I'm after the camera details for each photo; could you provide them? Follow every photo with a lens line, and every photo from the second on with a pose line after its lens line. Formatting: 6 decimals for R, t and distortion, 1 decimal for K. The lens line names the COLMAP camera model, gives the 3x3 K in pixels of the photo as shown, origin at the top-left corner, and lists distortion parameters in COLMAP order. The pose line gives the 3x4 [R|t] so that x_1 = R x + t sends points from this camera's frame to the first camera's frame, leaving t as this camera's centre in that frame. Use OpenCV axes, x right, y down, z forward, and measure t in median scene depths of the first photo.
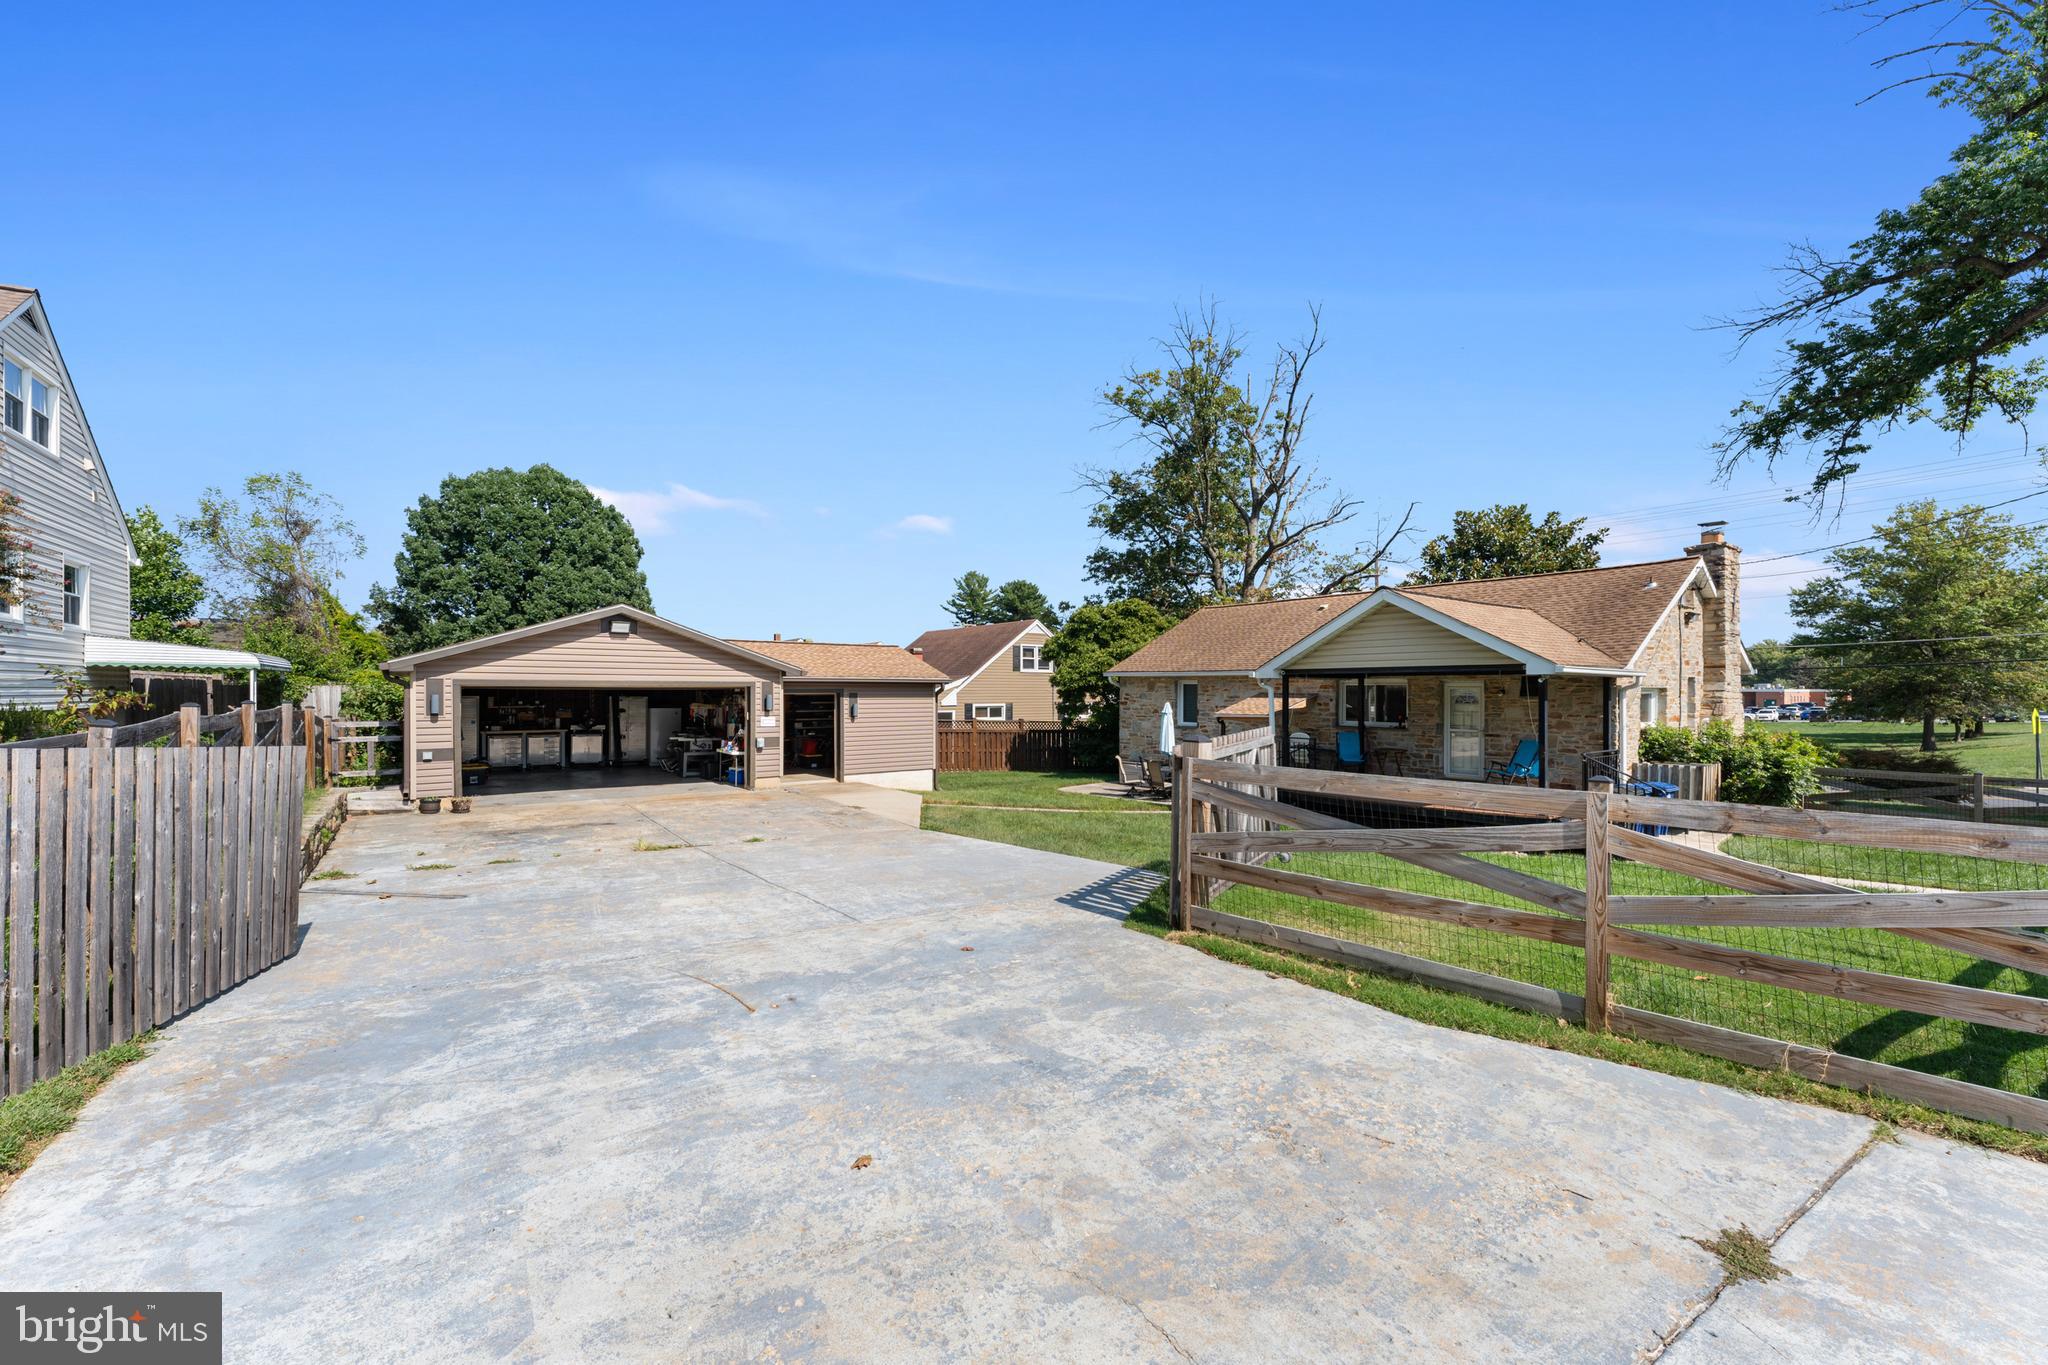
lens RADIAL K [[819.1, 0, 1012.6], [0, 819.1, 690.6], [0, 0, 1]] dist [-0.012064, 0.001418]
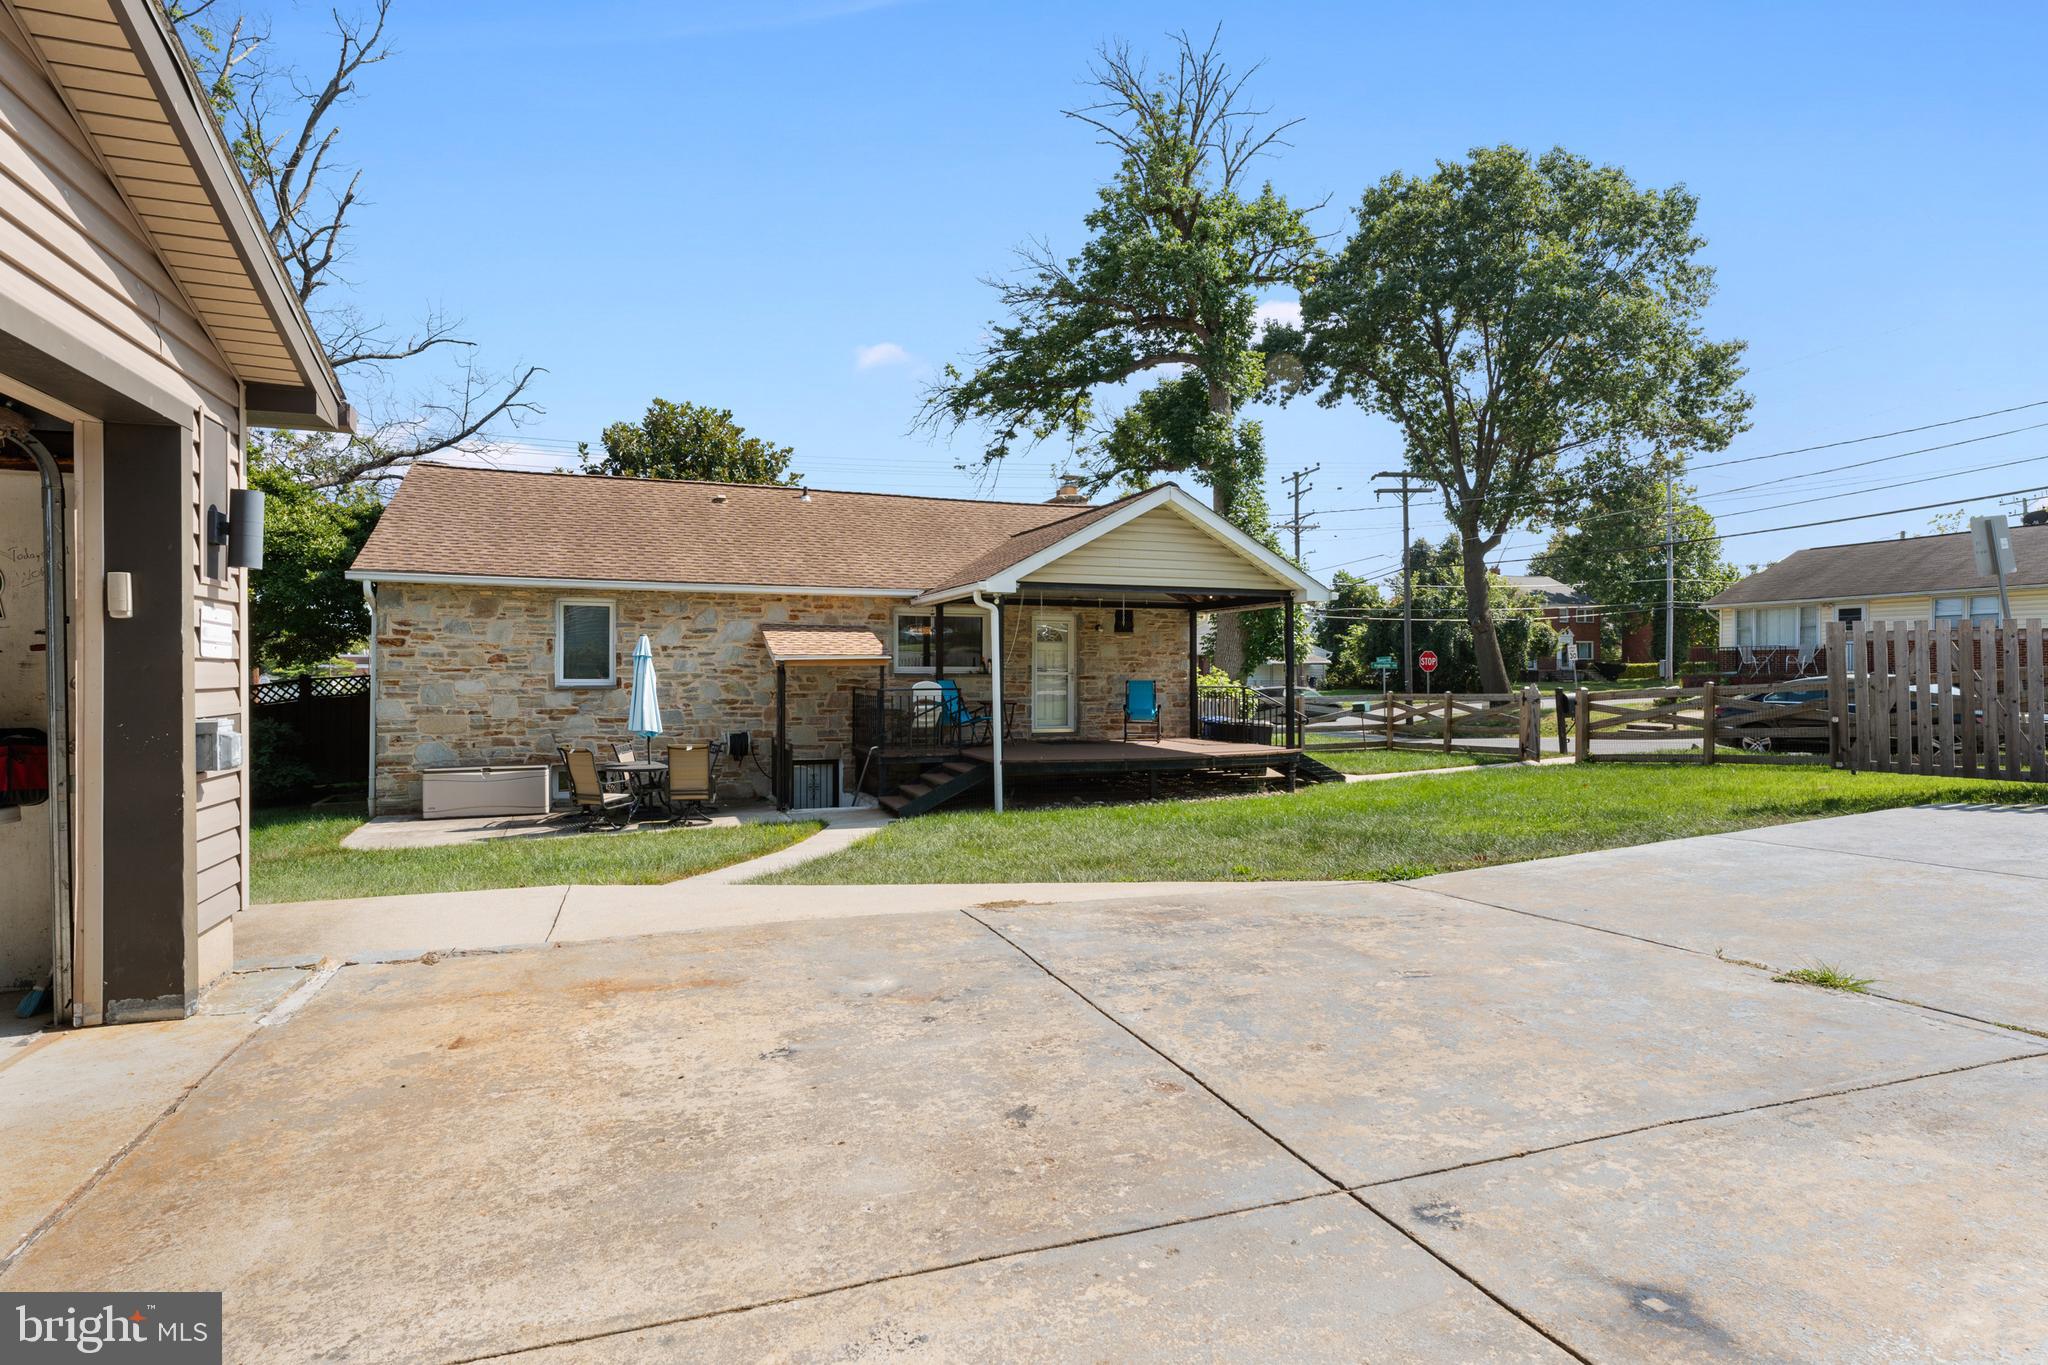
lens RADIAL K [[1048.8, 0, 1037.6], [0, 1048.8, 672.4], [0, 0, 1]] dist [-0.001904, -0.000392]
pose [[0.247780, -0.000901, 0.968816, -0.307098], [0.002577, 0.999997, 0.000271, 0.029927], [-0.968813, 0.002429, 0.247782, 0.472007]]
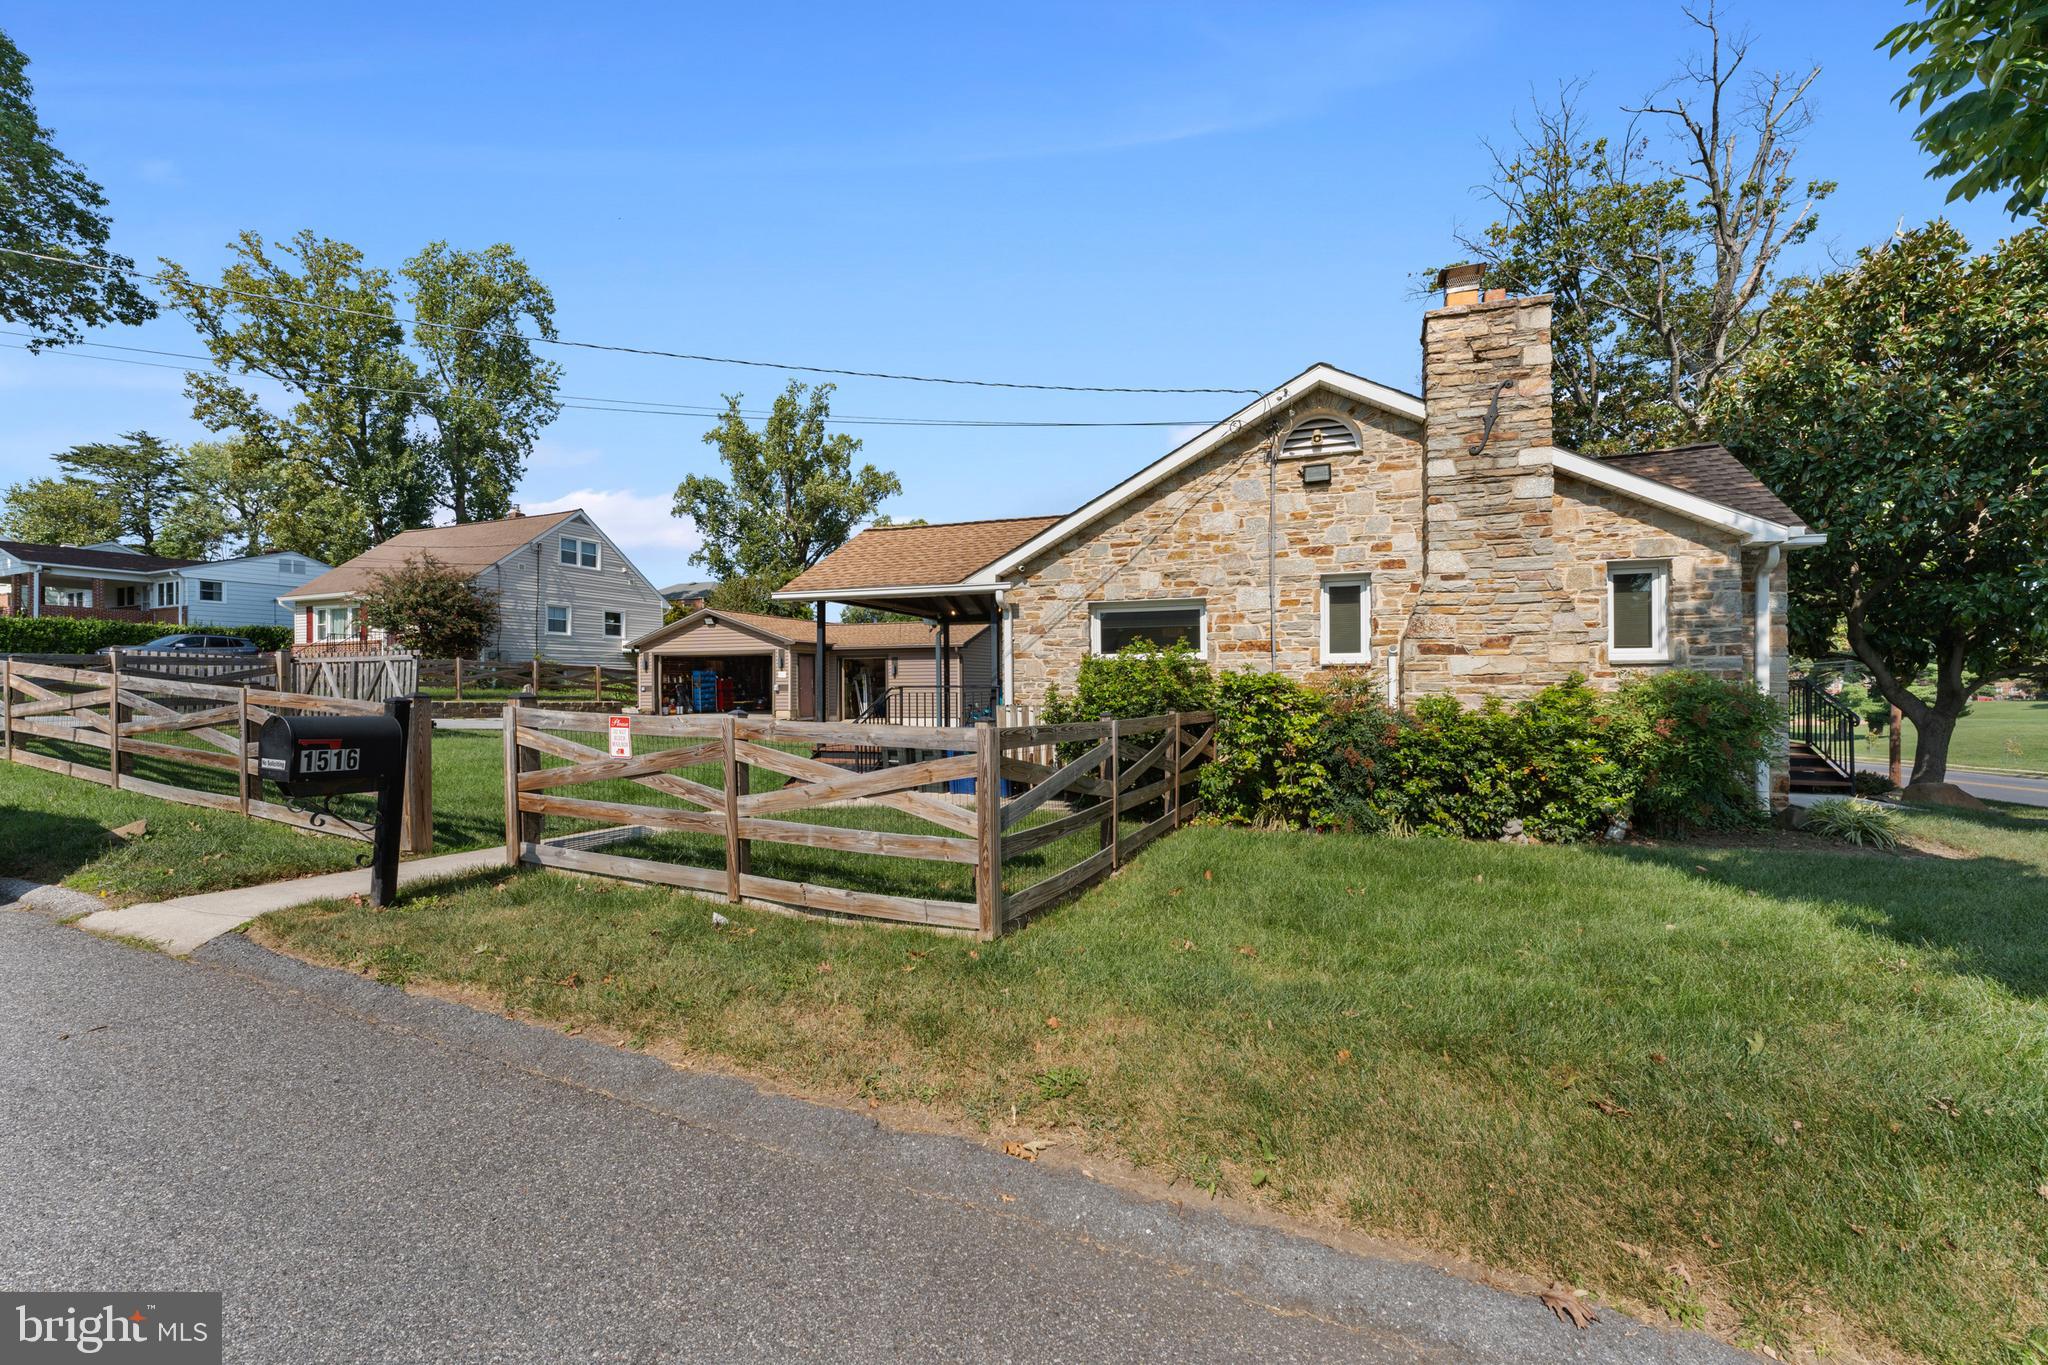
lens RADIAL K [[819.1, 0, 1029.9], [0, 819.1, 682.0], [0, 0, 1]] dist [-0.012064, 0.001418]
pose [[0.554838, -0.008223, -0.831918, 0.773098], [0.006117, 0.999964, -0.005804, 0.039363], [0.831936, -0.001868, 0.554868, 0.322643]]
